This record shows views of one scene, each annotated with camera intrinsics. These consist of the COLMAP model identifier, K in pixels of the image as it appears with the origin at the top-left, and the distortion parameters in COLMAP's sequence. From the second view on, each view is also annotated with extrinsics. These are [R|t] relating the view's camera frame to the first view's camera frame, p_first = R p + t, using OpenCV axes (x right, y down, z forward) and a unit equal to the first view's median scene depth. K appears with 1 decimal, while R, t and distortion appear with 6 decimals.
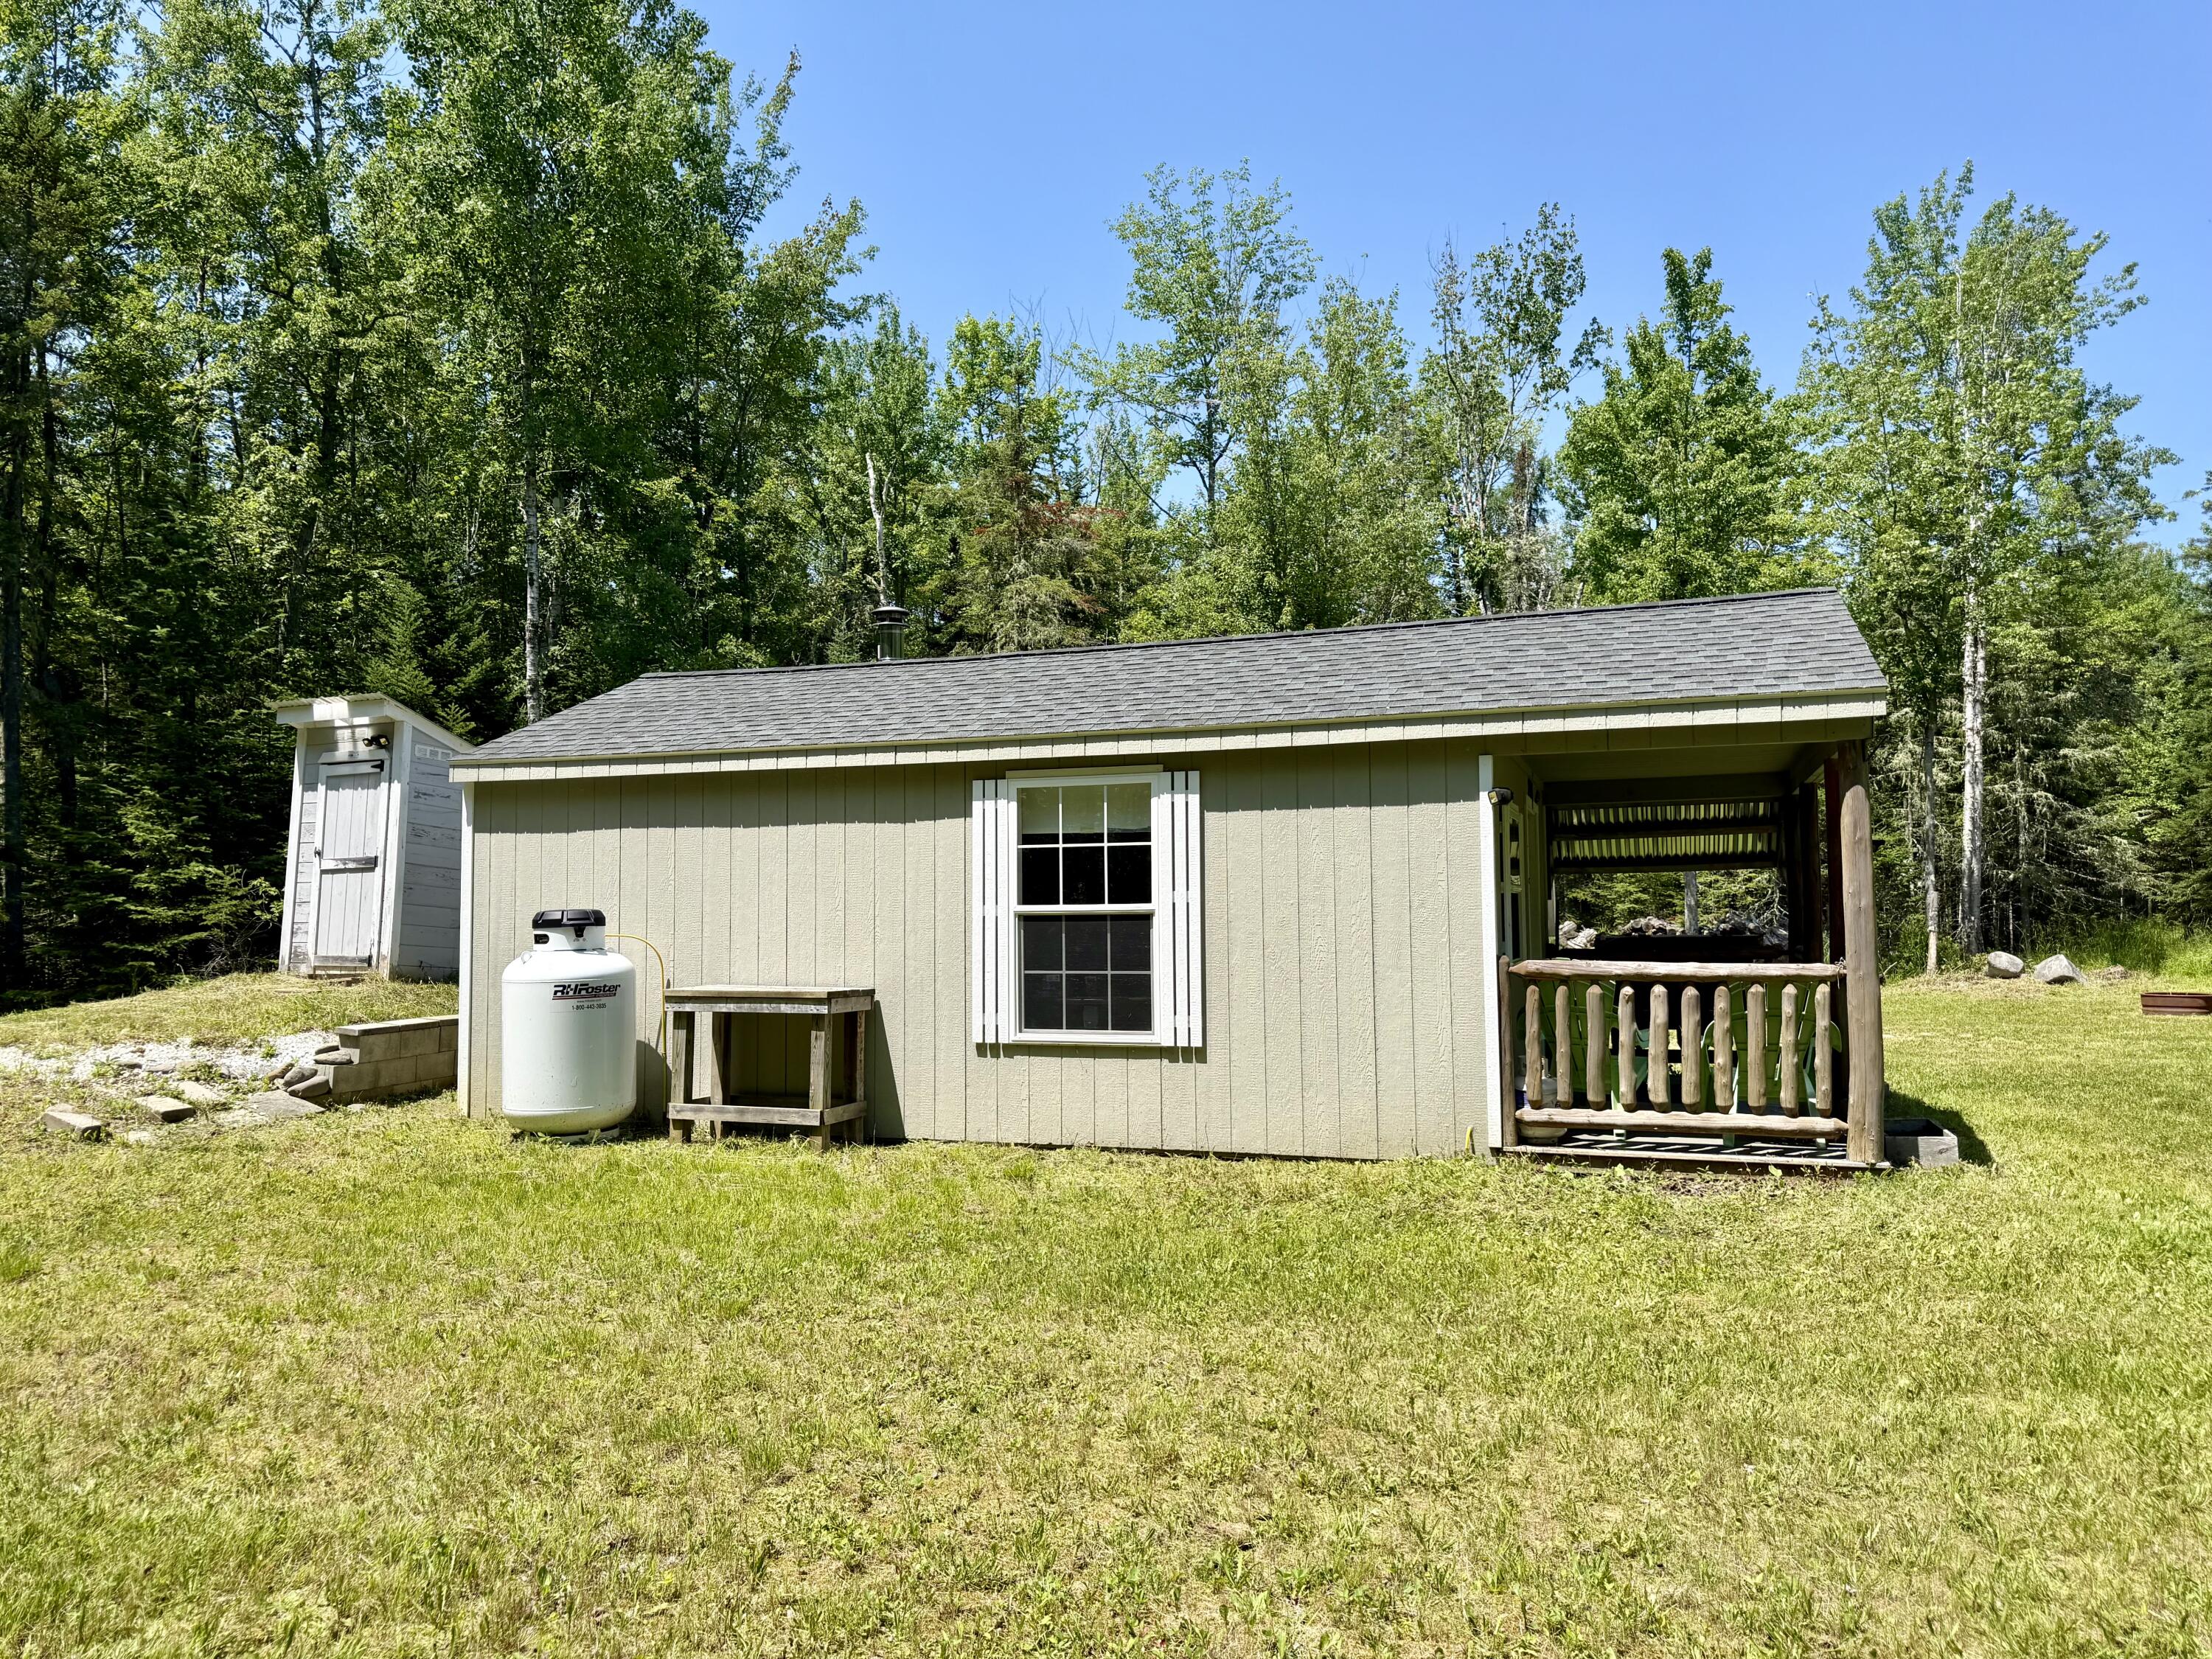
lens RADIAL K [[1565.0, 0, 1100.0], [0, 1565.0, 820.1], [0, 0, 1]] dist [0.055546, -0.060946]
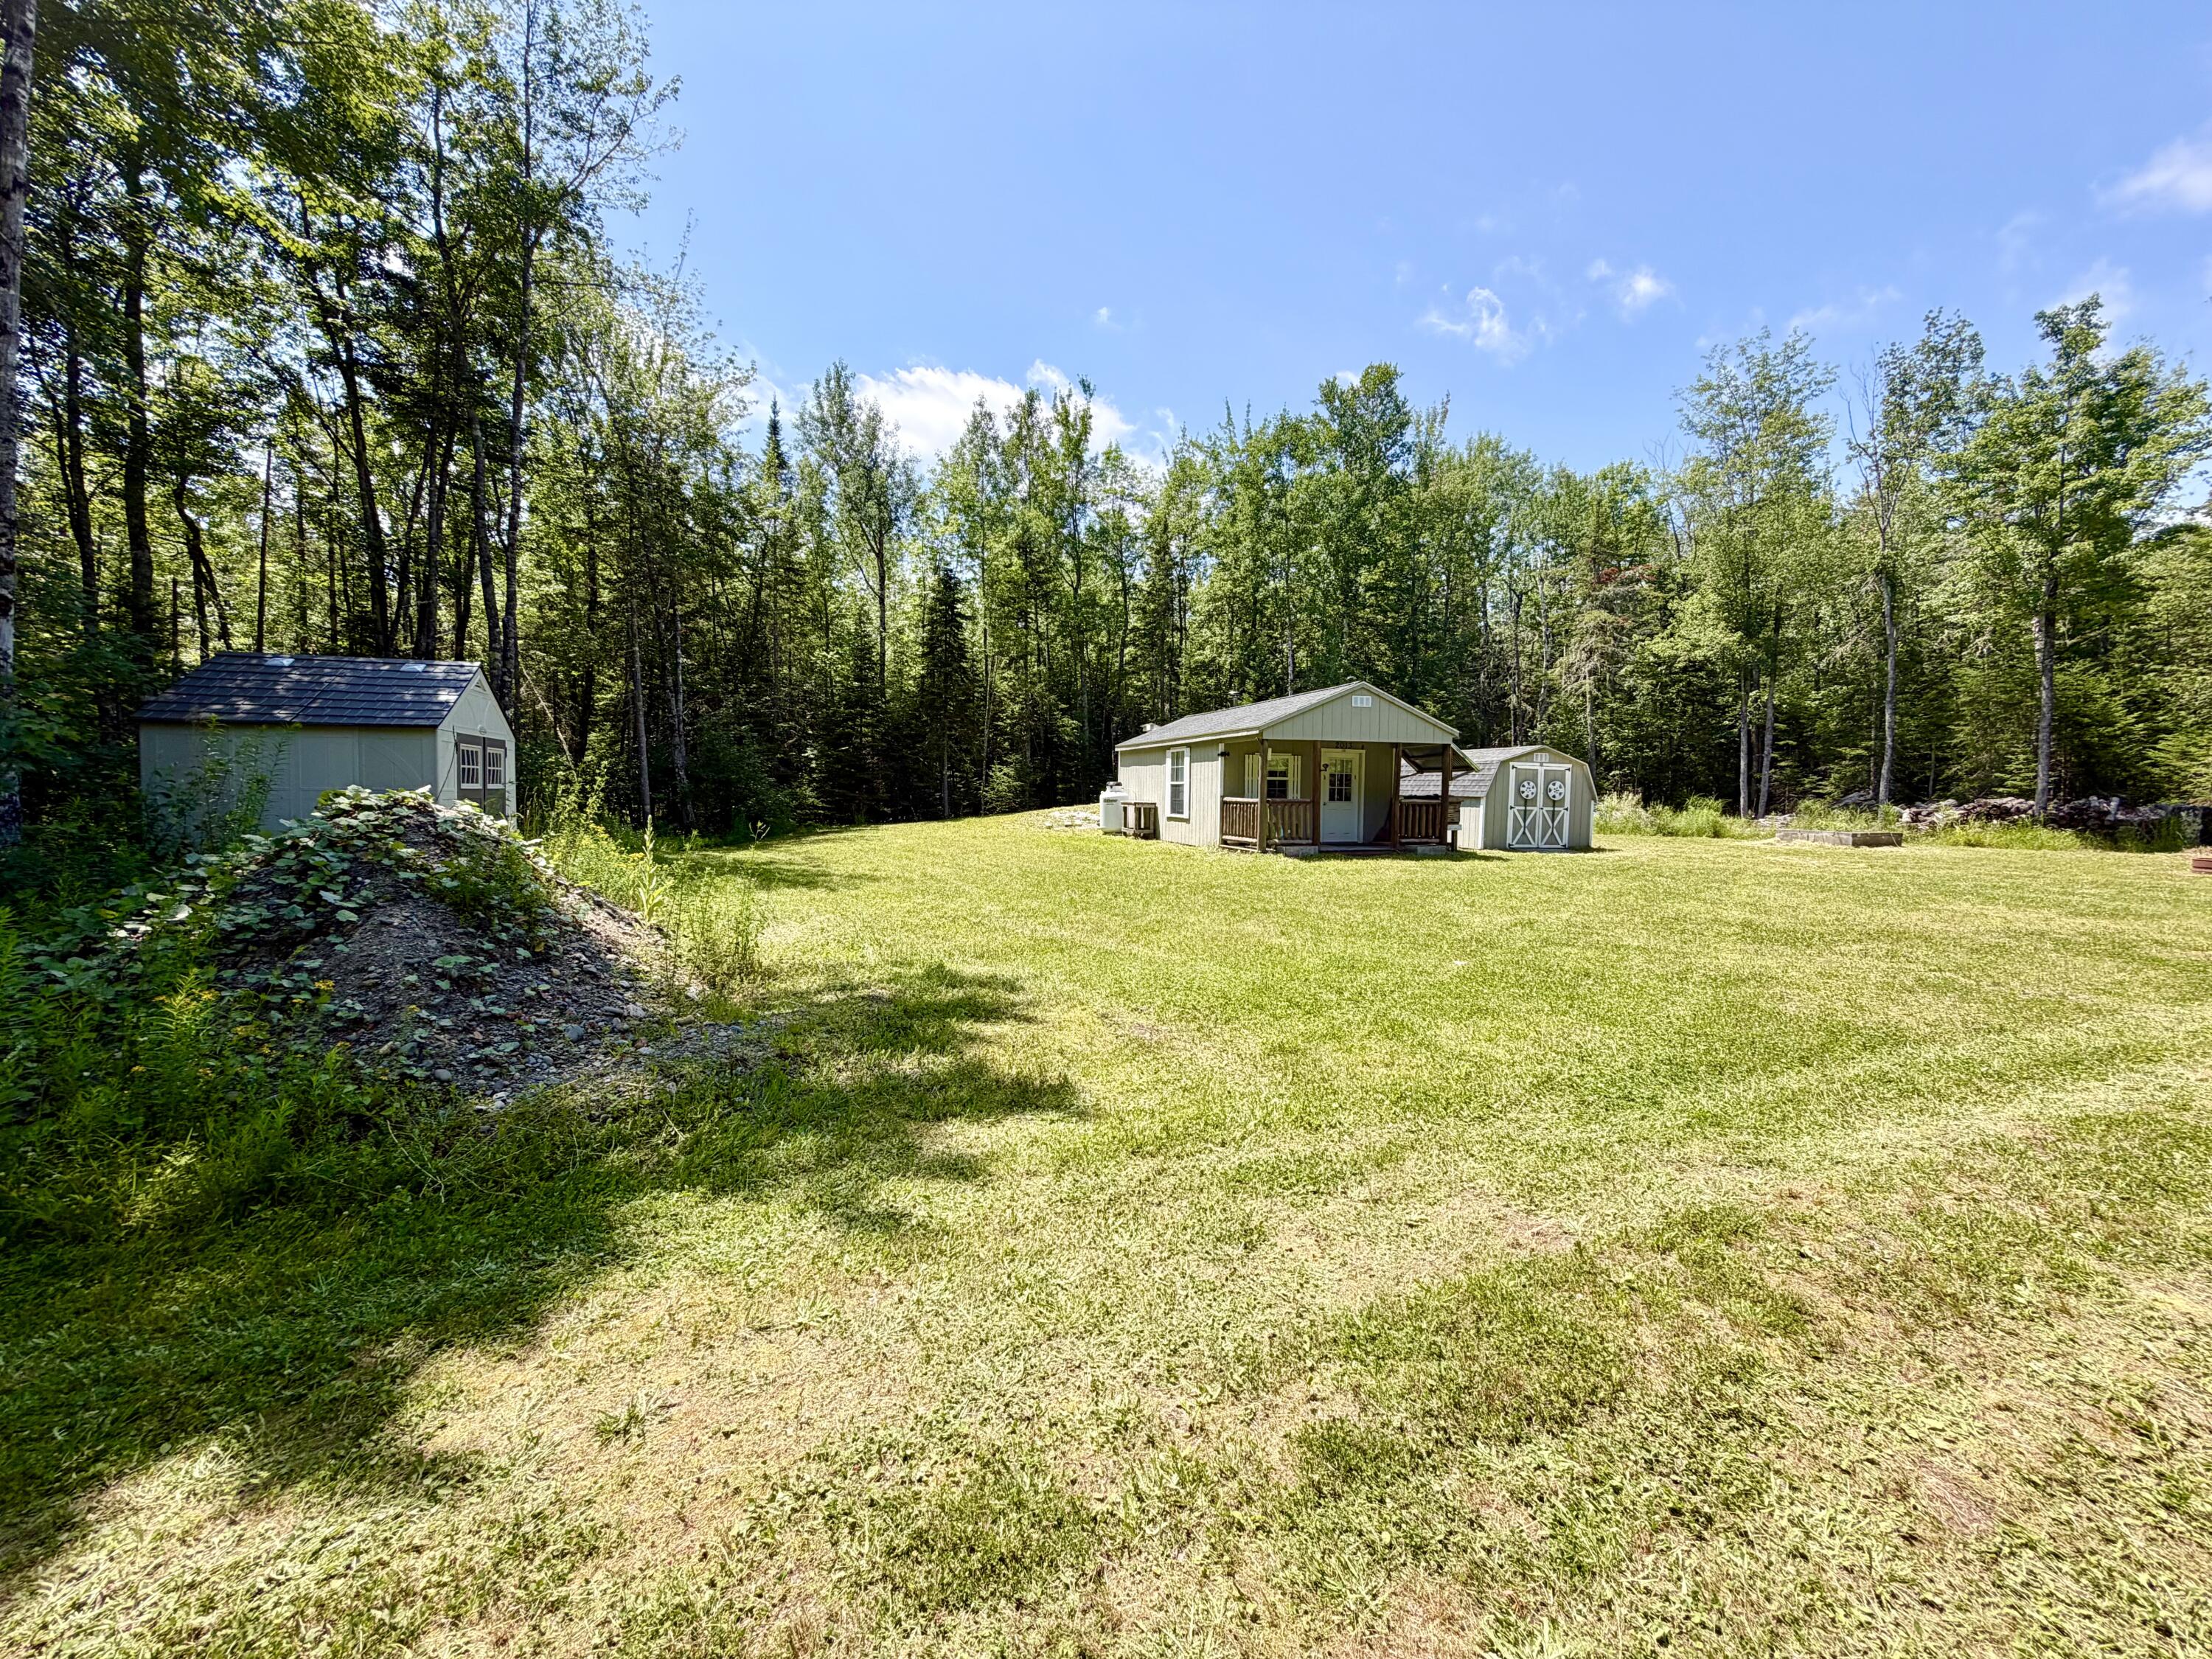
lens RADIAL K [[885.9, 0, 1094.0], [0, 885.9, 825.7], [0, 0, 1]] dist [0.001046, -0.000309]
pose [[0.594195, 0.044795, -0.803073, 1.654347], [0.035501, 0.996014, 0.081824, -0.026673], [0.803537, -0.077130, 0.590237, -0.488180]]
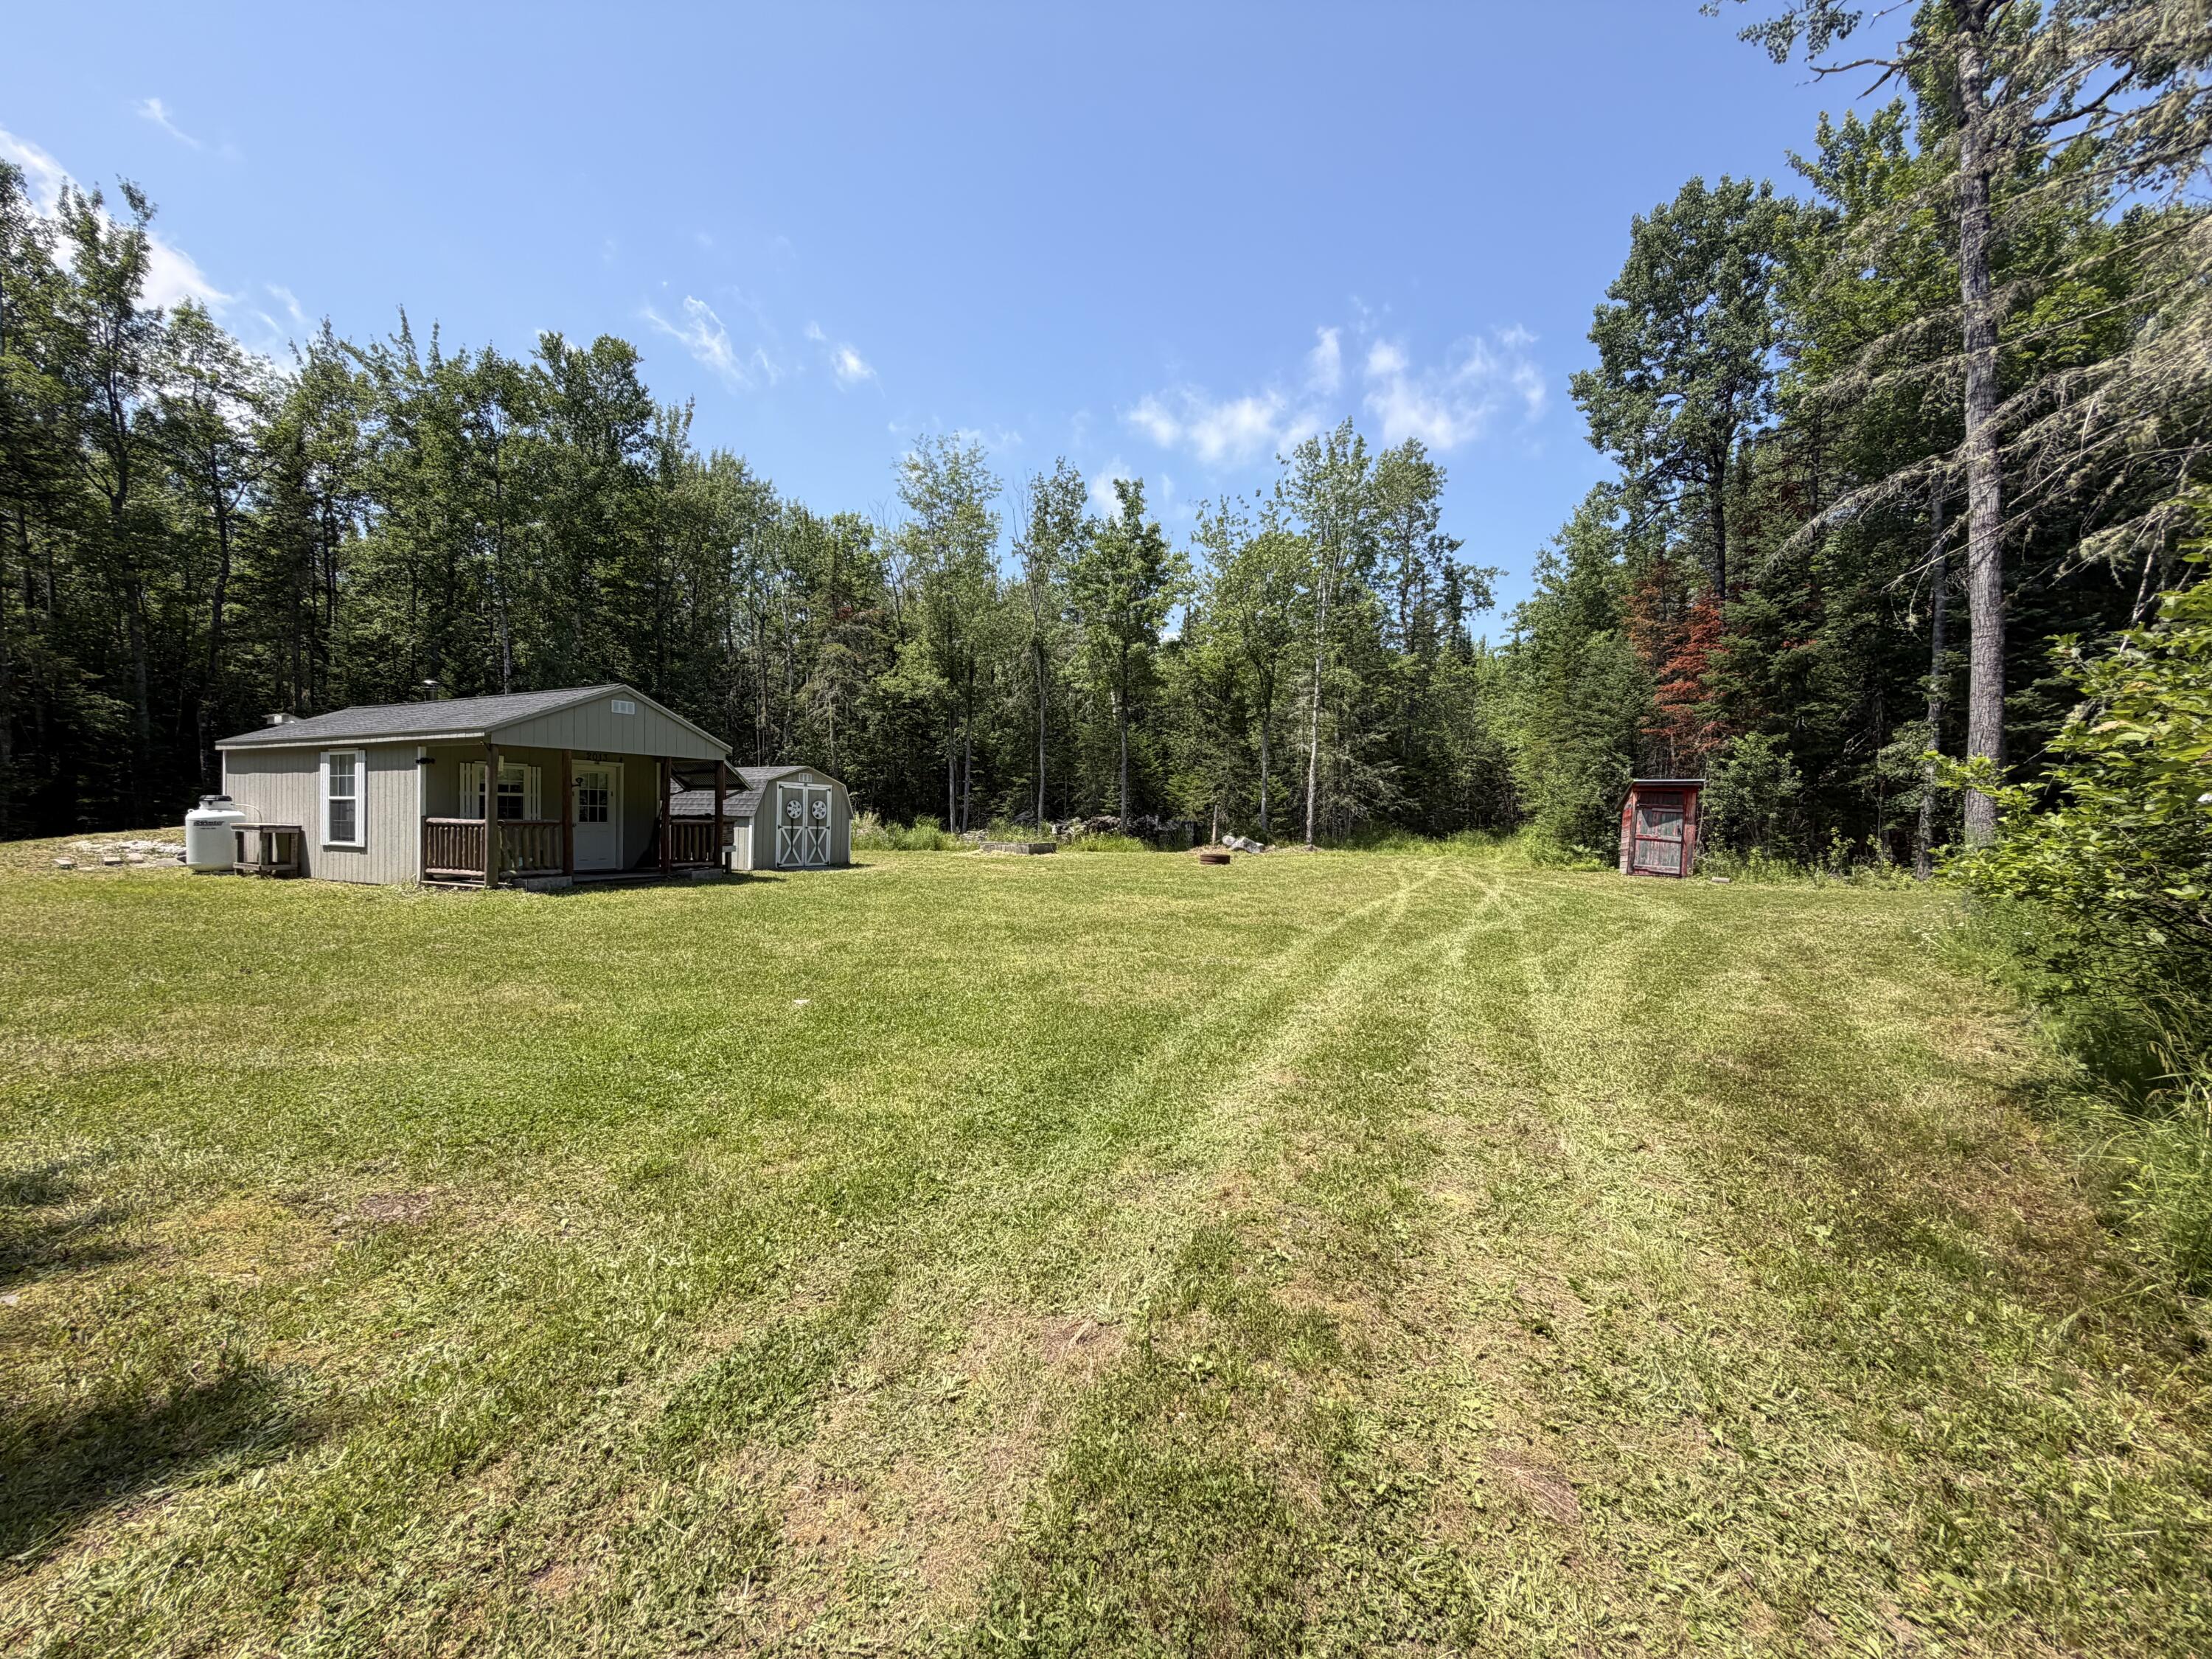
lens RADIAL K [[885.9, 0, 1098.0], [0, 885.9, 826.9], [0, 0, 1]] dist [0.001046, -0.000309]
pose [[0.993326, 0.018367, -0.113872, 1.533264], [-0.010019, 0.997248, 0.073454, -0.024099], [0.114907, -0.071823, 0.990776, -0.438085]]
